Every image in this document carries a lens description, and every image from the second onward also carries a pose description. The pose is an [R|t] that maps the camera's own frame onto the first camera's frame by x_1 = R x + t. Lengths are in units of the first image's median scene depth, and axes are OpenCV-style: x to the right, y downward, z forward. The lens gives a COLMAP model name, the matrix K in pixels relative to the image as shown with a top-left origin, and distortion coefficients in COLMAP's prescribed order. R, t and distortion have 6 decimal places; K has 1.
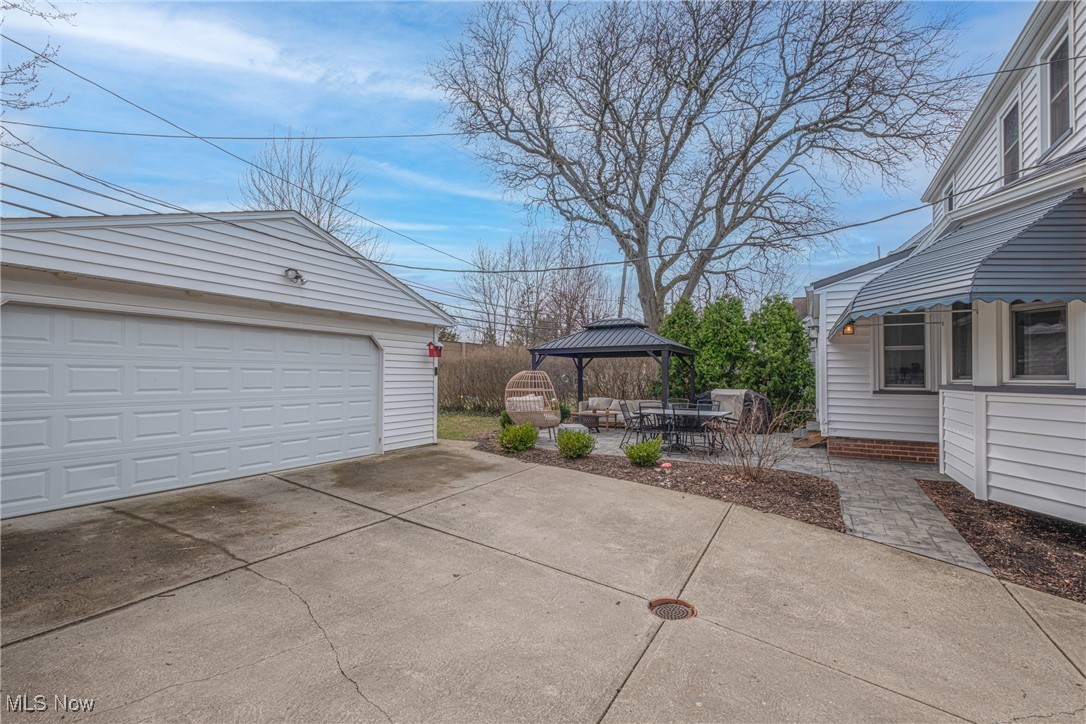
lens RADIAL K [[481.4, 0, 548.2], [0, 481.4, 365.1], [0, 0, 1]] dist [0.003723, -0.000722]
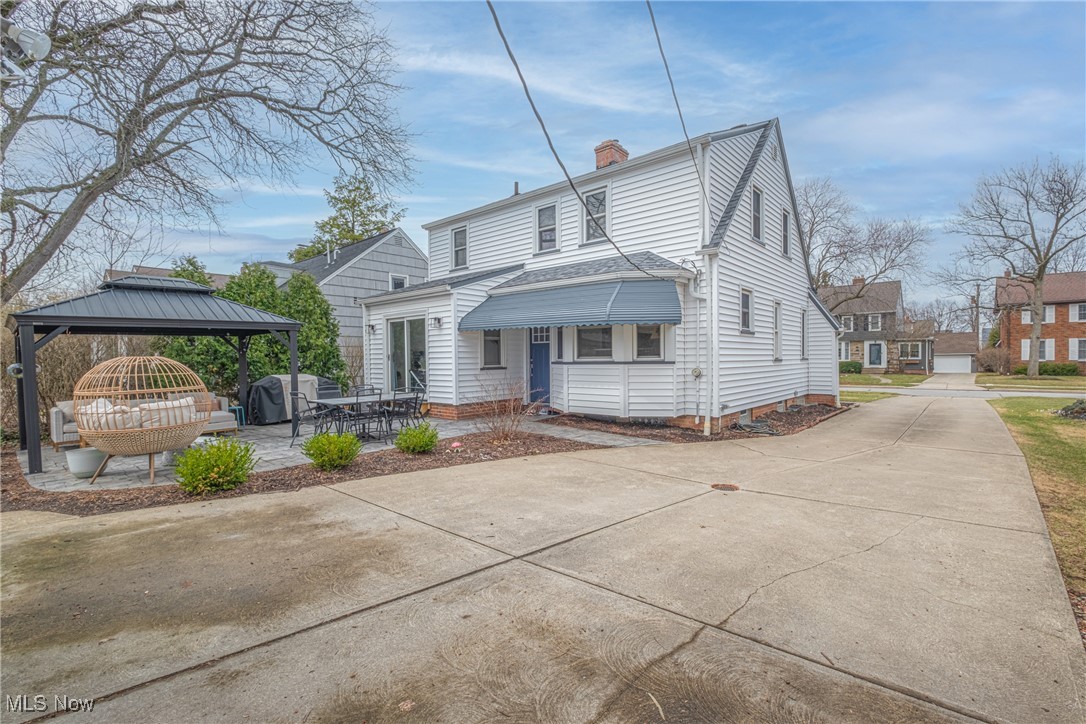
lens RADIAL K [[481.4, 0, 550.4], [0, 481.4, 361.4], [0, 0, 1]] dist [0.003723, -0.000722]
pose [[0.190588, -0.019573, 0.981475, -1.100675], [-0.008872, 0.999726, 0.021660, 0.001279], [-0.981630, -0.012836, 0.190362, 0.882981]]
